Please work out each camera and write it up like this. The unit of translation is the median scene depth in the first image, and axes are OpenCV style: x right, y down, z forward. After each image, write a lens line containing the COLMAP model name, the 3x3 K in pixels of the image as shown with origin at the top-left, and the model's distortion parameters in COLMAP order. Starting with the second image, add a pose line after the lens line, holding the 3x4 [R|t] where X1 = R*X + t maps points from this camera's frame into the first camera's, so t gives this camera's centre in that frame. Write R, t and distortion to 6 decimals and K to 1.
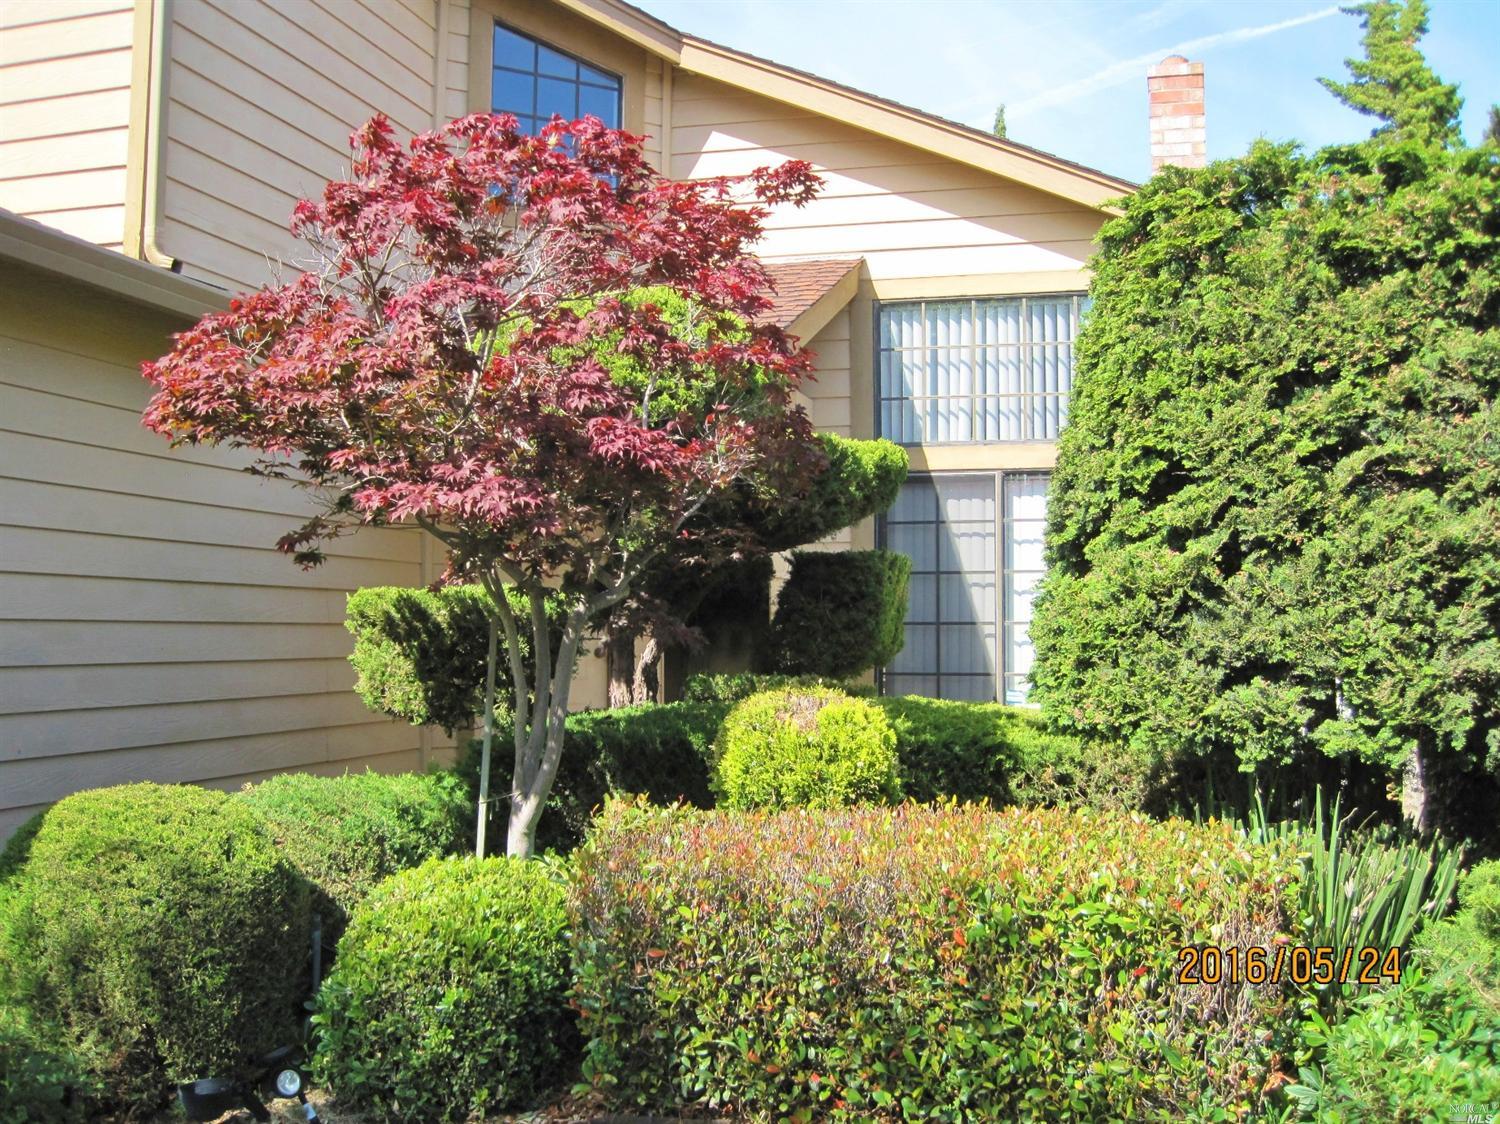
lens RADIAL K [[1570.4, 0, 749.9], [0, 1570.4, 559.0], [0, 0, 1]] dist [-0.108011, 0.000000]
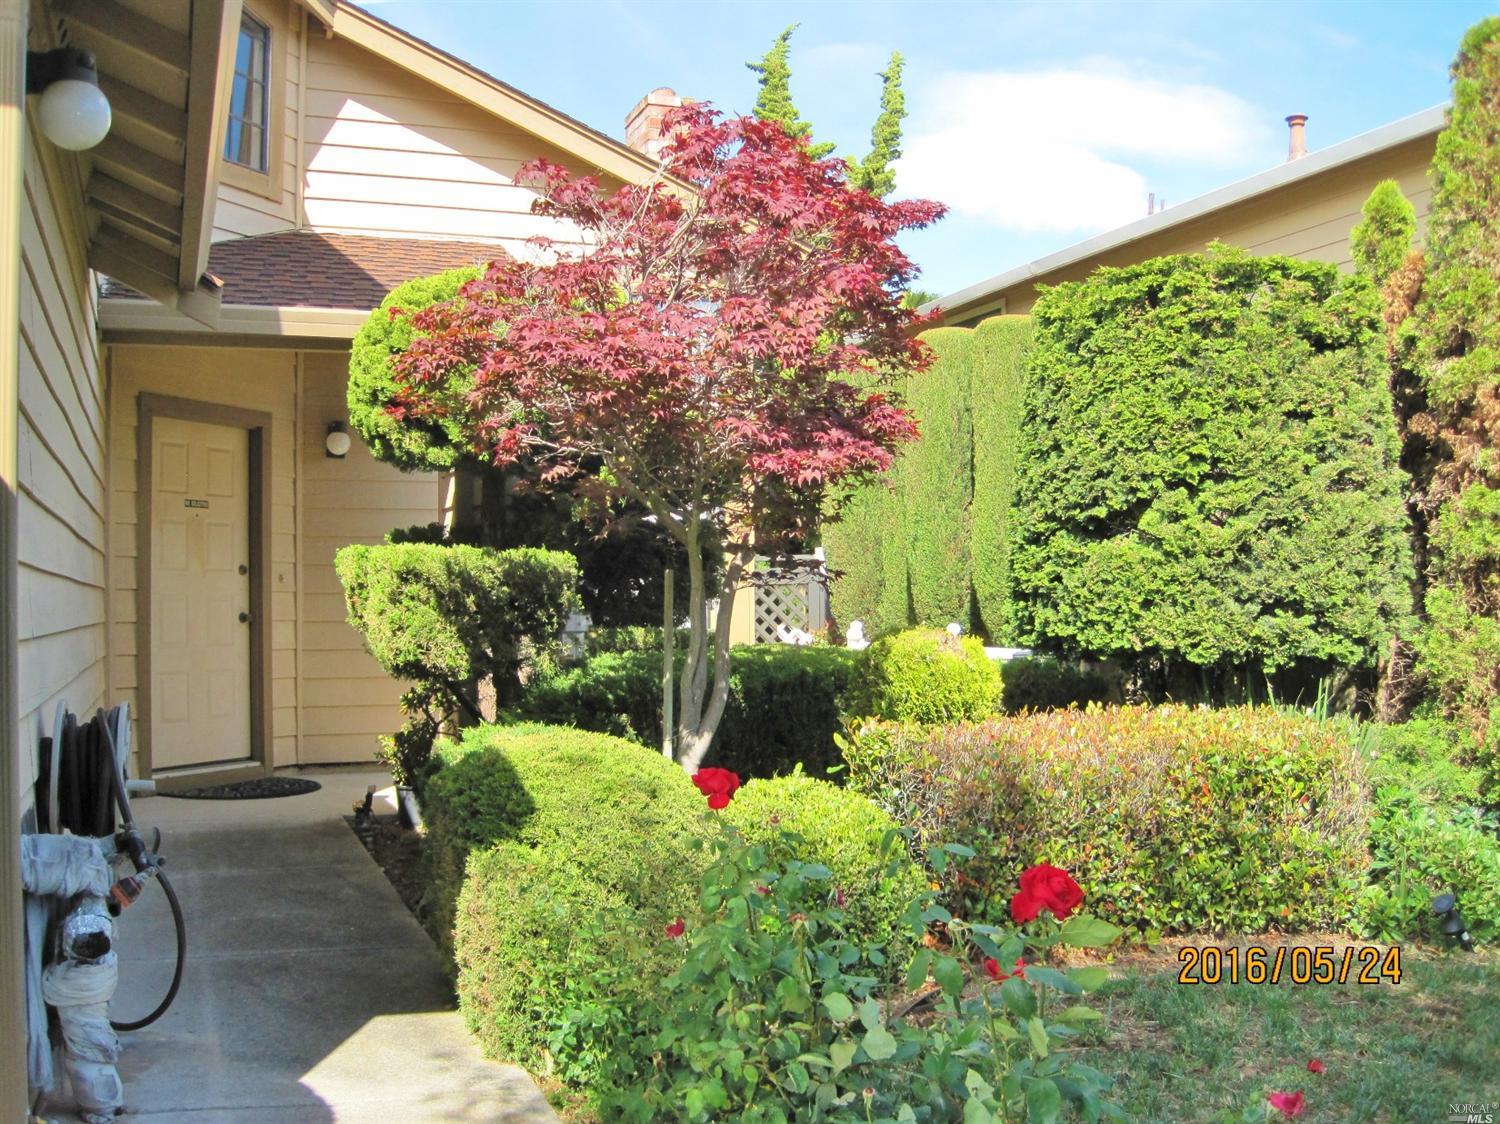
lens RADIAL K [[1570.4, 0, 751.0], [0, 1570.4, 565.0], [0, 0, 1]] dist [-0.108011, 0.000000]
pose [[0.799736, 0.002712, 0.600346, -0.977189], [-0.015584, 0.999747, 0.016244, 0.015357], [-0.600150, -0.022347, 0.799576, 0.094579]]
